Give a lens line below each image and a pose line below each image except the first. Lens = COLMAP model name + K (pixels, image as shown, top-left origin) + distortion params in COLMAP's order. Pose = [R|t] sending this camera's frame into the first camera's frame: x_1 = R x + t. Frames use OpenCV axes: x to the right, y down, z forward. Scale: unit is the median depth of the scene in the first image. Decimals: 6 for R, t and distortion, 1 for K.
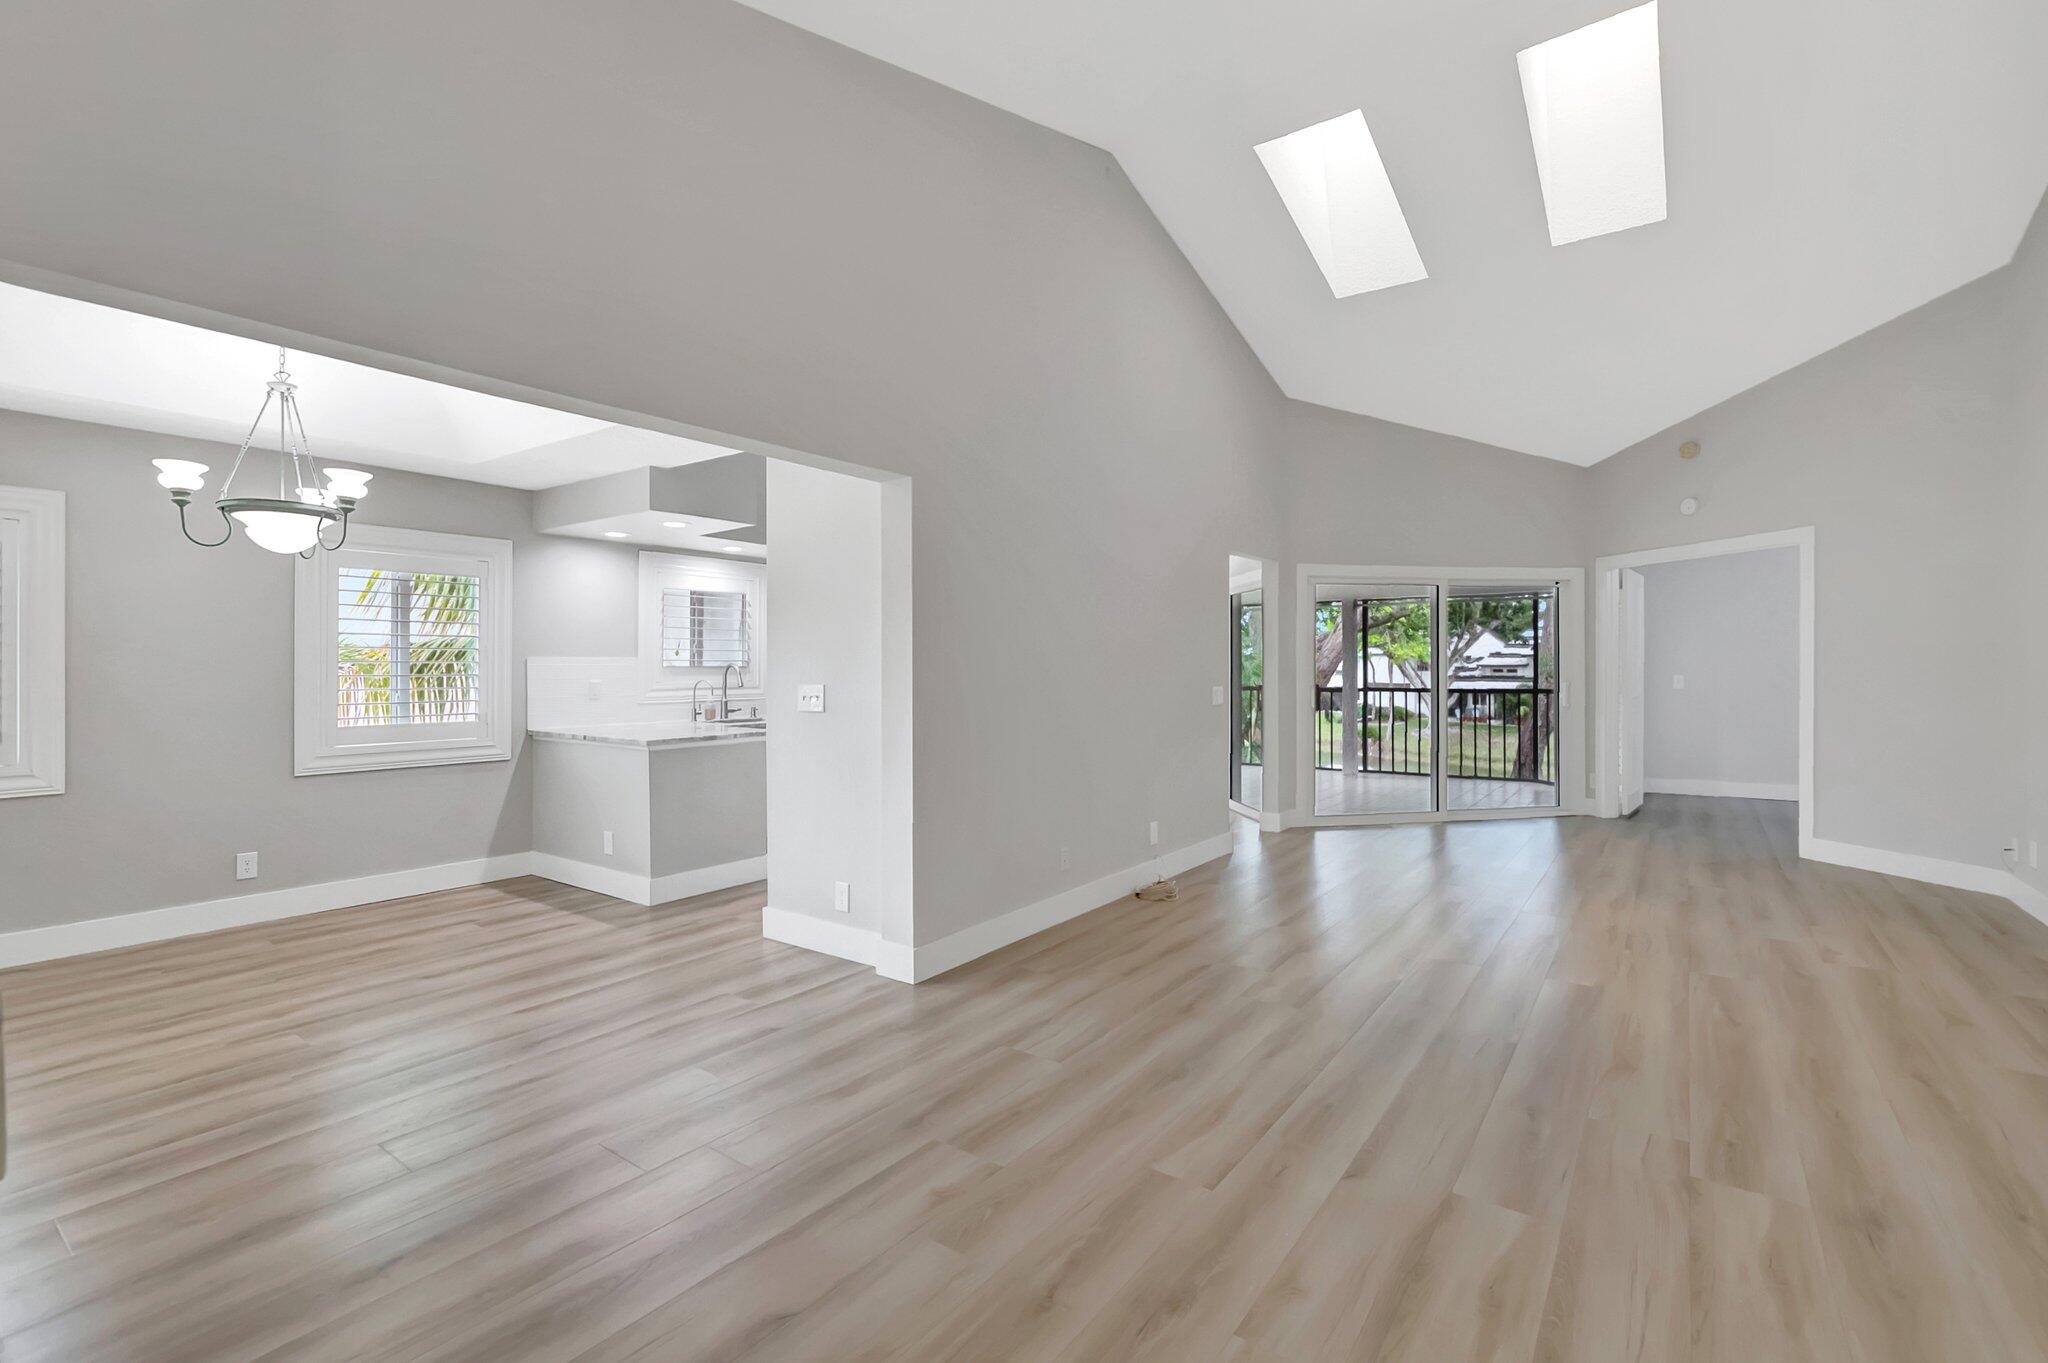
lens RADIAL K [[906.1, 0, 1024.4], [0, 906.1, 667.6], [0, 0, 1]] dist [-0.013146, 0.003976]
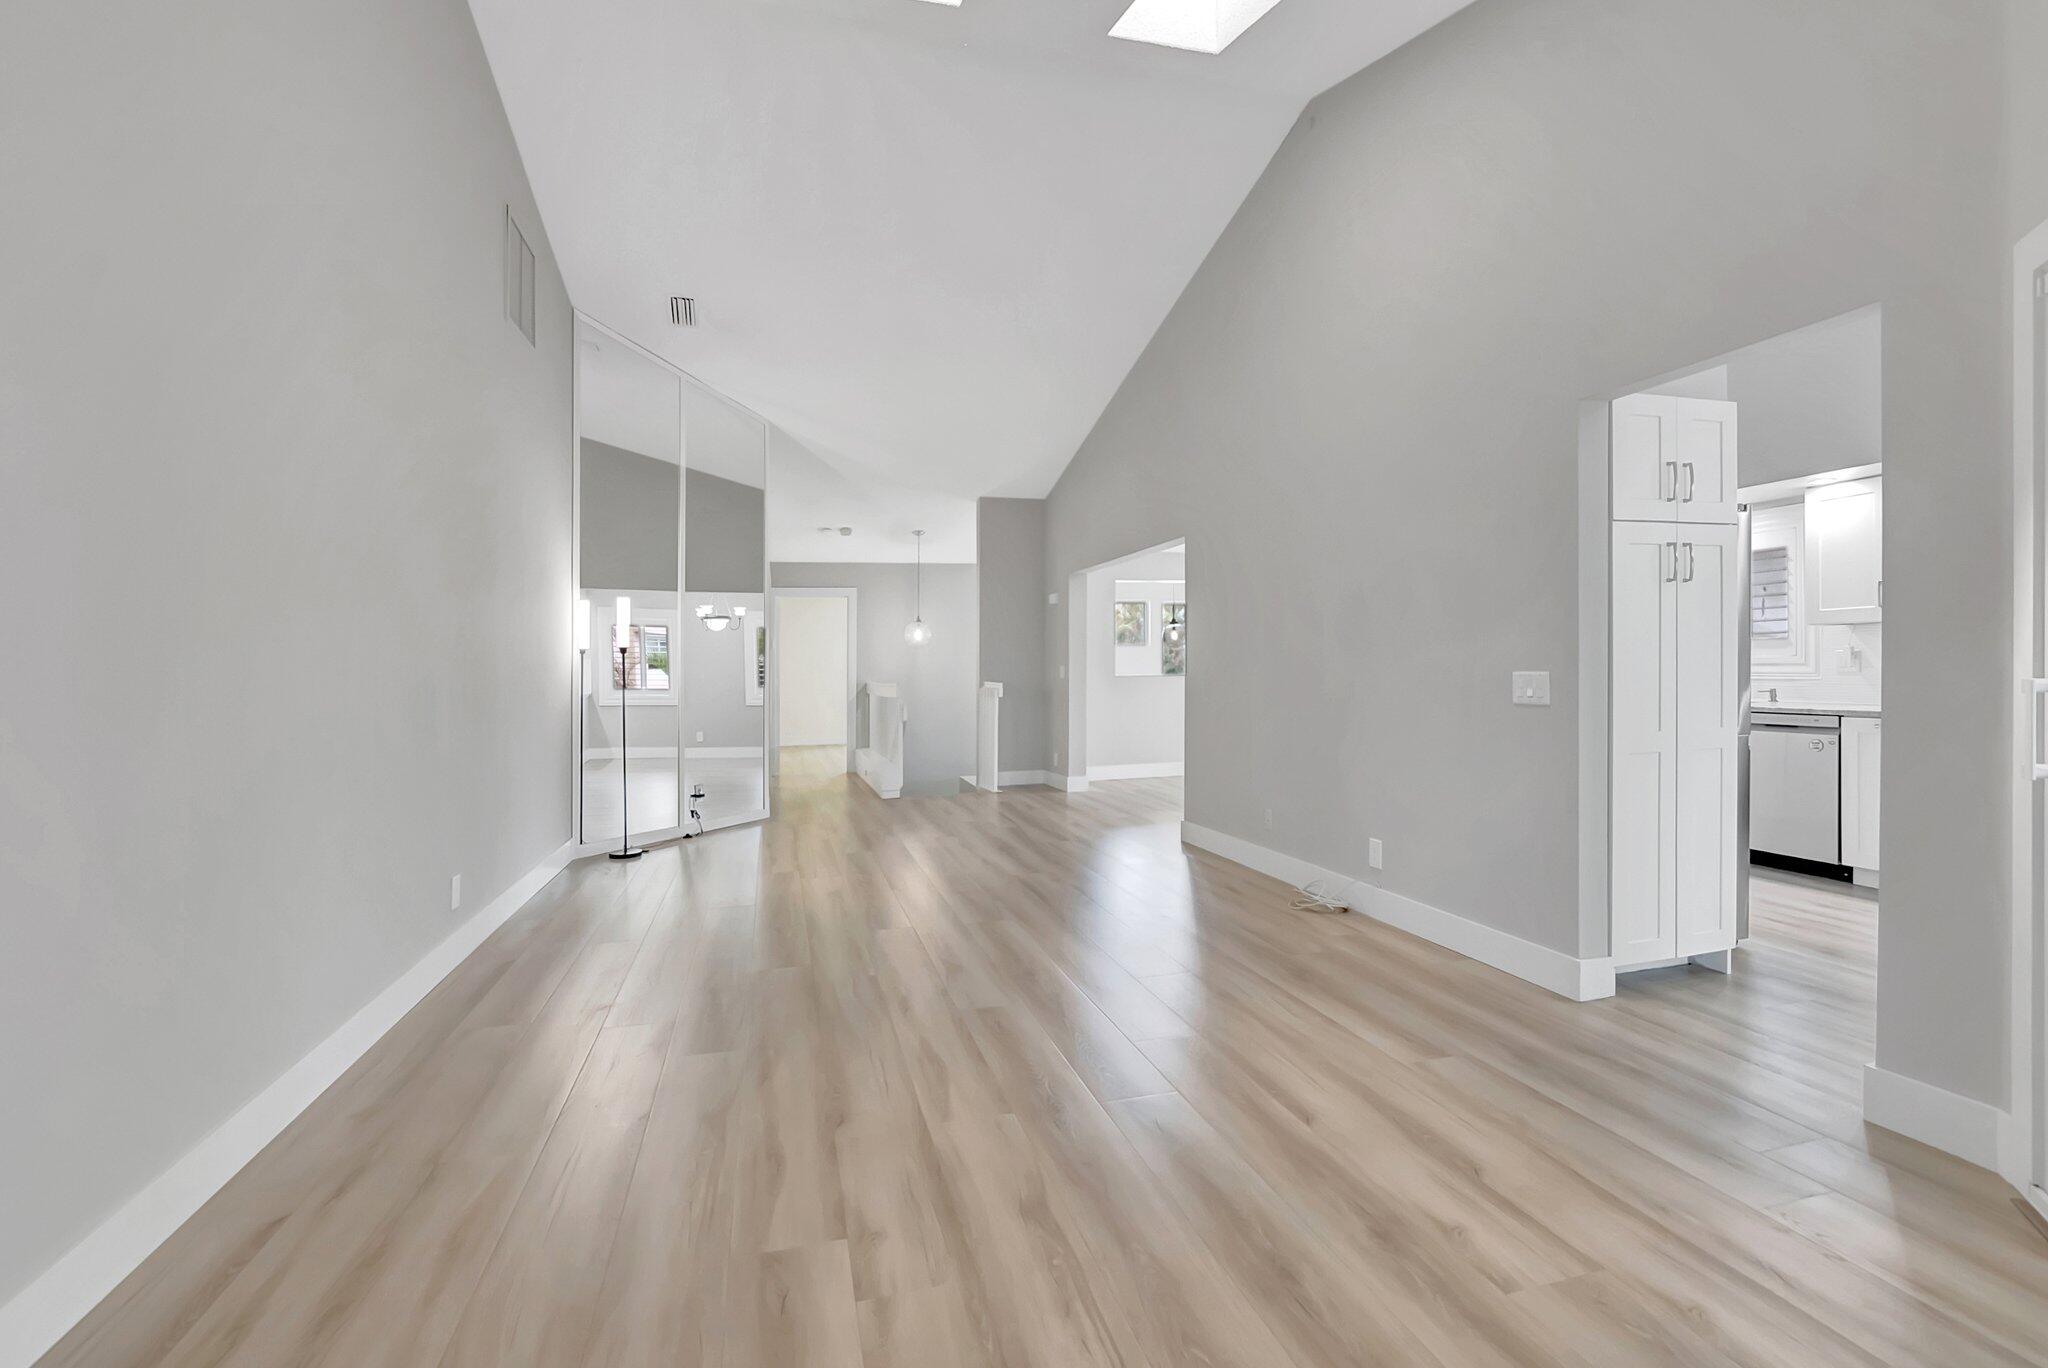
lens RADIAL K [[900.0, 0, 1028.1], [0, 900.0, 671.8], [0, 0, 1]] dist [-0.004438, -0.000859]
pose [[-0.611941, 0.020834, -0.790629, 1.322141], [0.020050, 0.999740, 0.010826, 0.013045], [0.790649, -0.009227, -0.612200, 1.735894]]
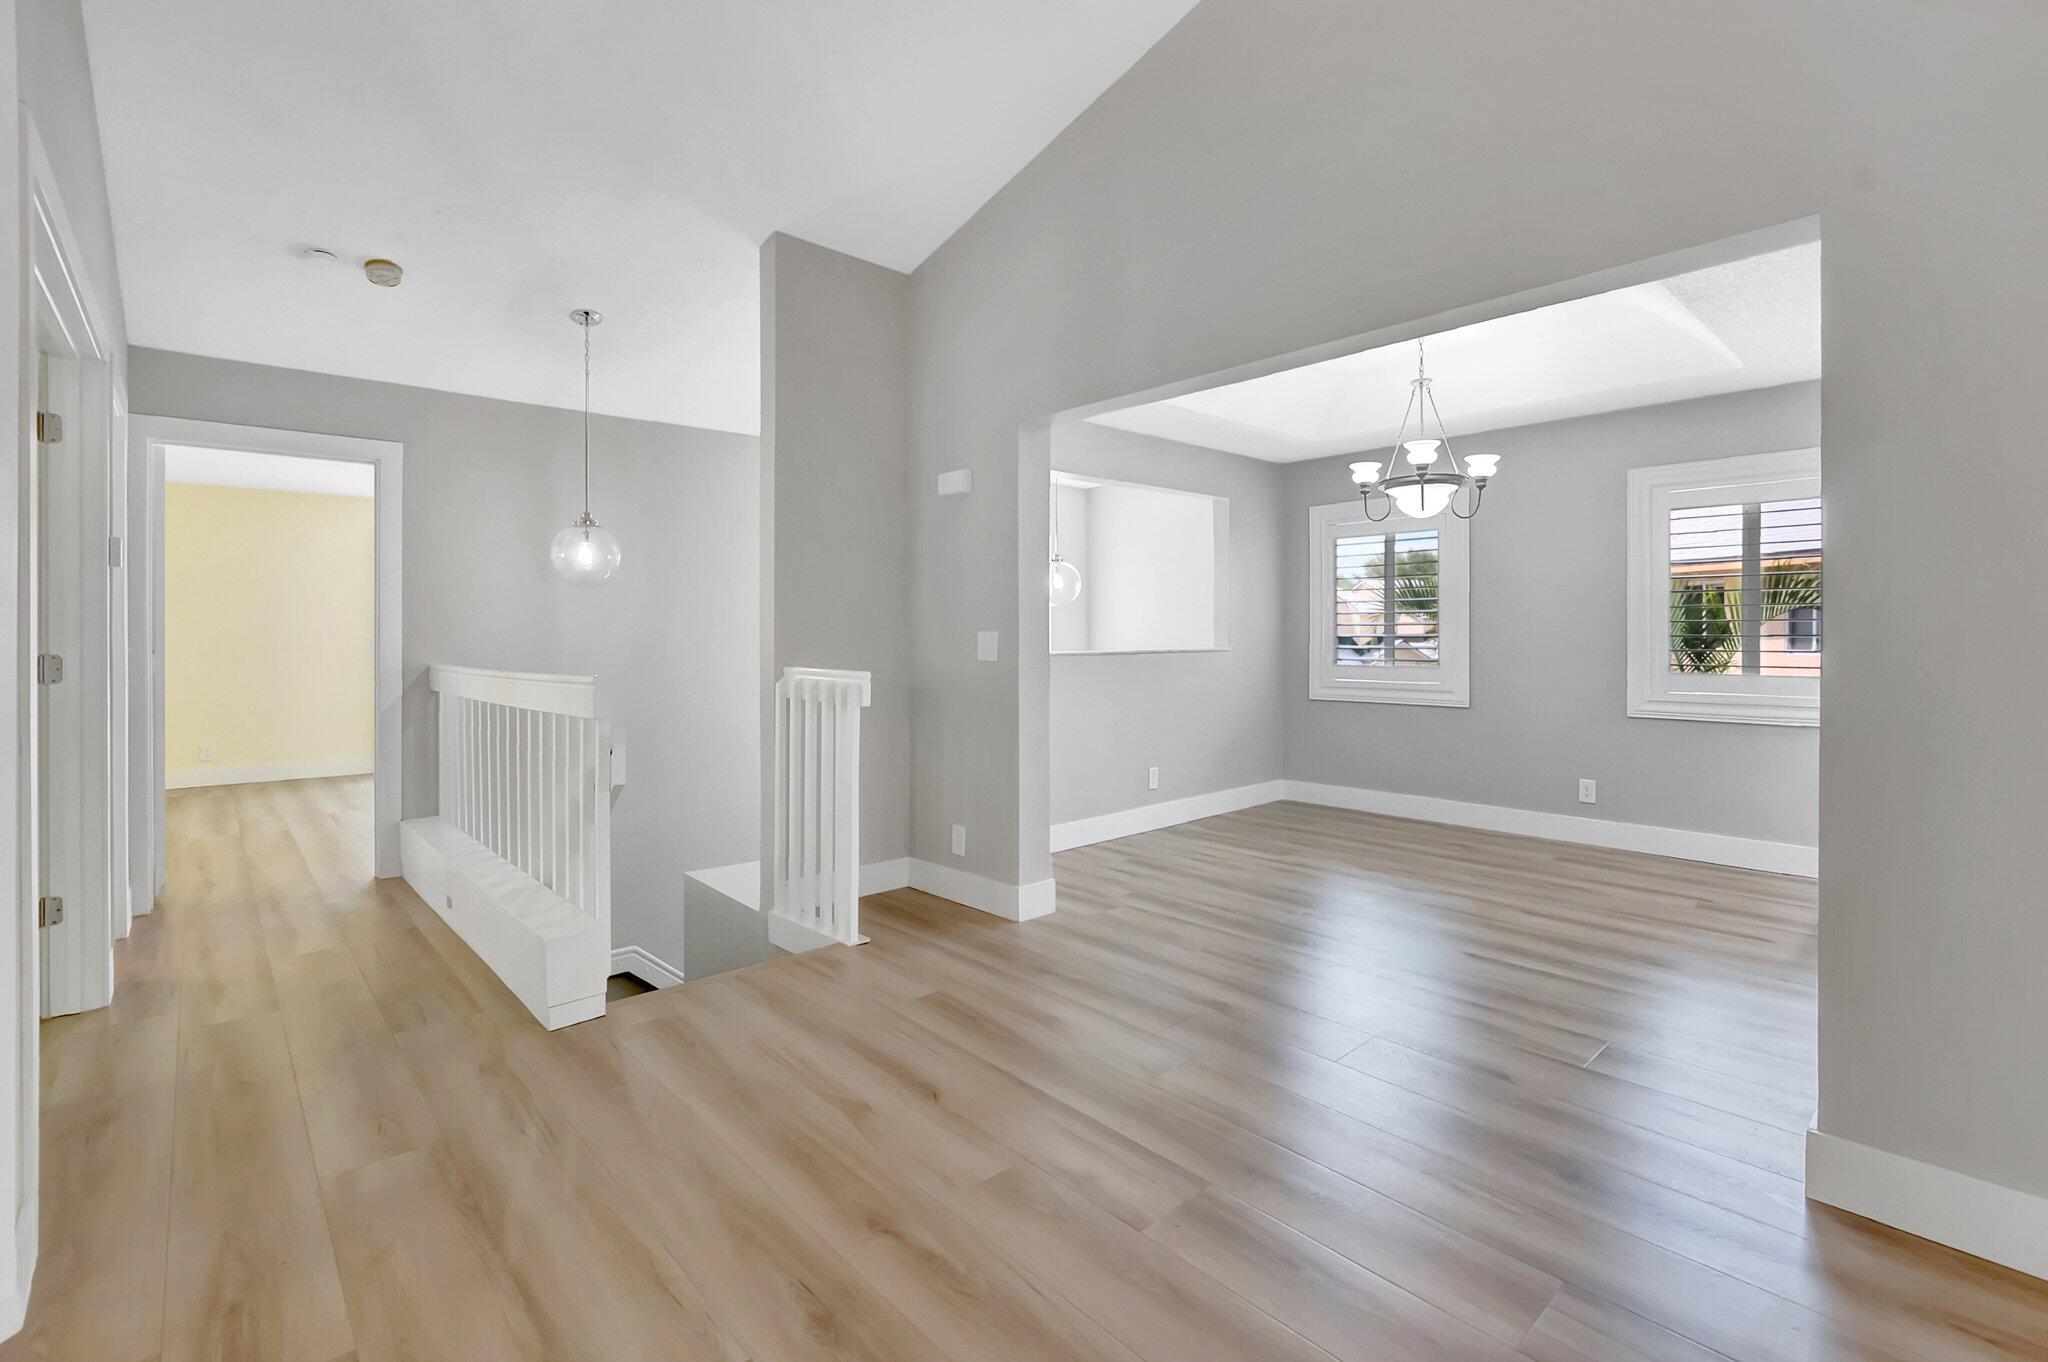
lens RADIAL K [[906.1, 0, 1015.0], [0, 906.1, 645.8], [0, 0, 1]] dist [-0.013146, 0.003976]
pose [[-0.197116, 0.015730, -0.980254, 0.453592], [0.002697, 0.999876, 0.015503, 0.024601], [0.980376, 0.000412, -0.197134, 0.637352]]
